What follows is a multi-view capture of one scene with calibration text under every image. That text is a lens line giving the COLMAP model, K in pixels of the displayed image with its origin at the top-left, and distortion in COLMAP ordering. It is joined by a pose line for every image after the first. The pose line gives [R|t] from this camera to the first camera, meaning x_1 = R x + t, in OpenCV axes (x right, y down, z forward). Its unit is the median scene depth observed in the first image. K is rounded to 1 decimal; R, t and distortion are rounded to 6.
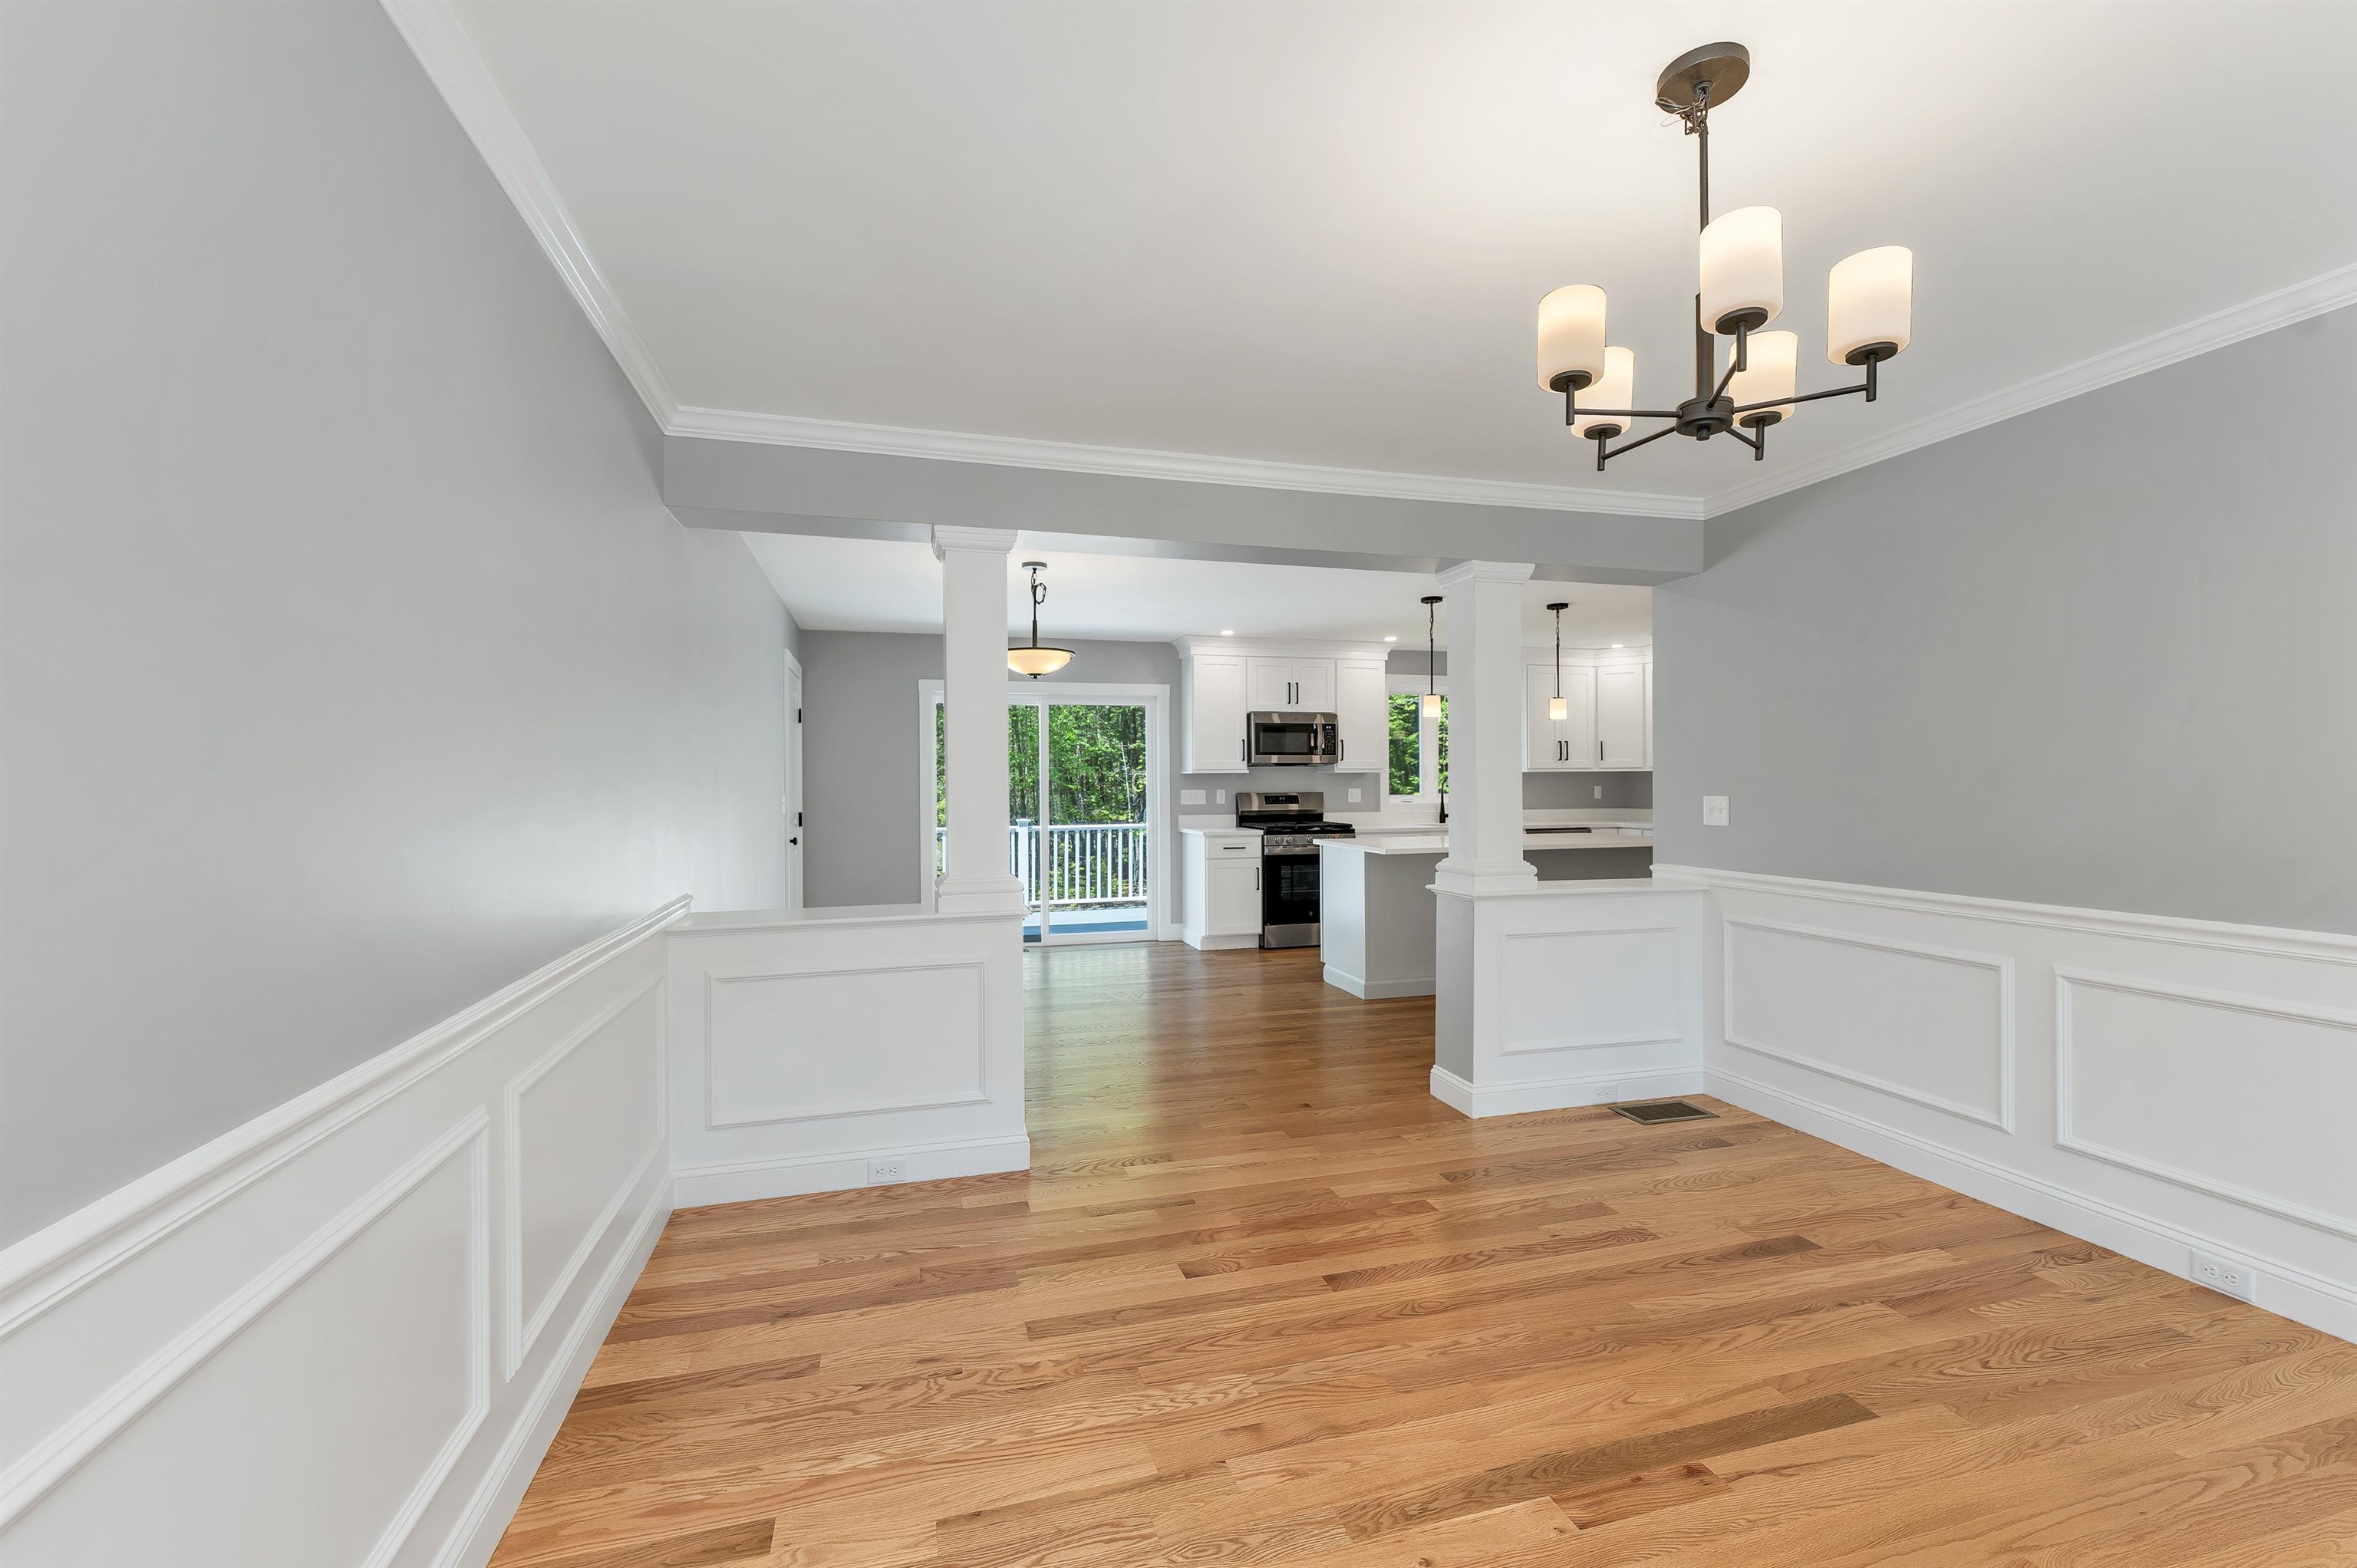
lens RADIAL K [[965.6, 0, 1161.6], [0, 965.6, 784.7], [0, 0, 1]] dist [0.000973, -0.000160]
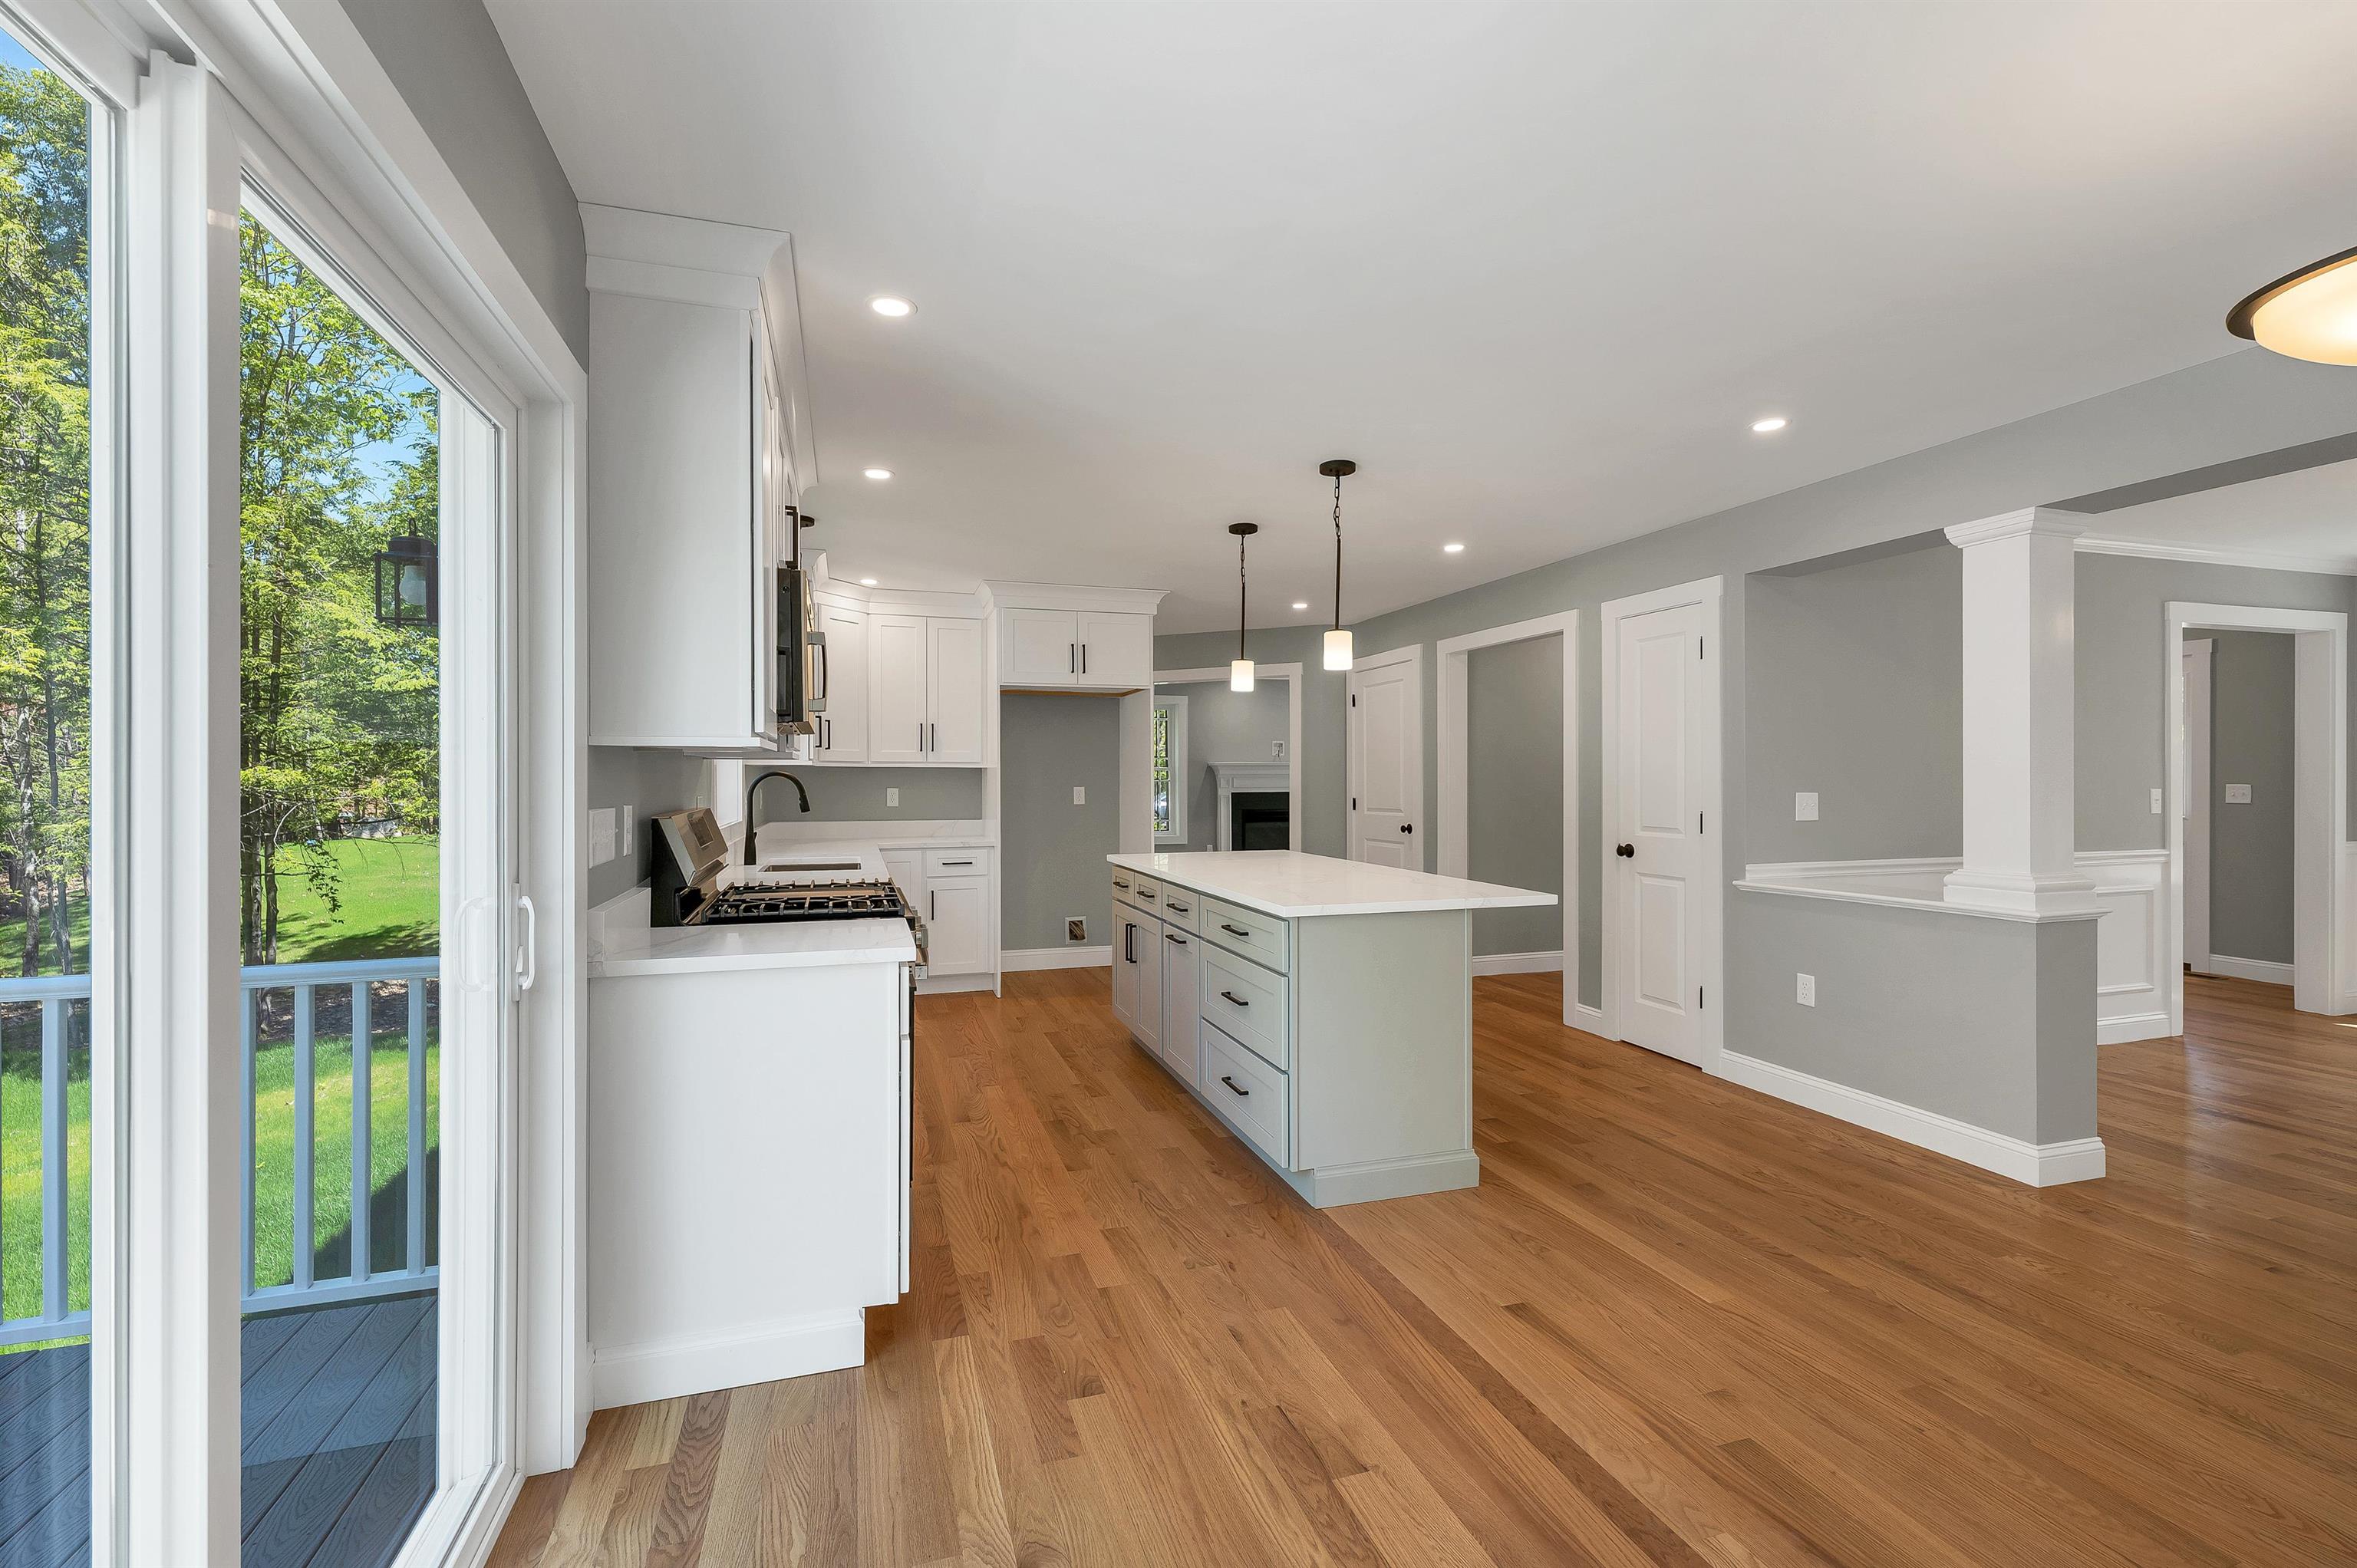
lens RADIAL K [[1001.7, 0, 1168.1], [0, 1001.7, 785.8], [0, 0, 1]] dist [0.001012, -0.000016]
pose [[-0.038187, -0.000693, 0.999270, -0.259545], [0.005567, 0.999984, 0.000906, 0.000094], [-0.999255, 0.005597, -0.038182, 0.917403]]
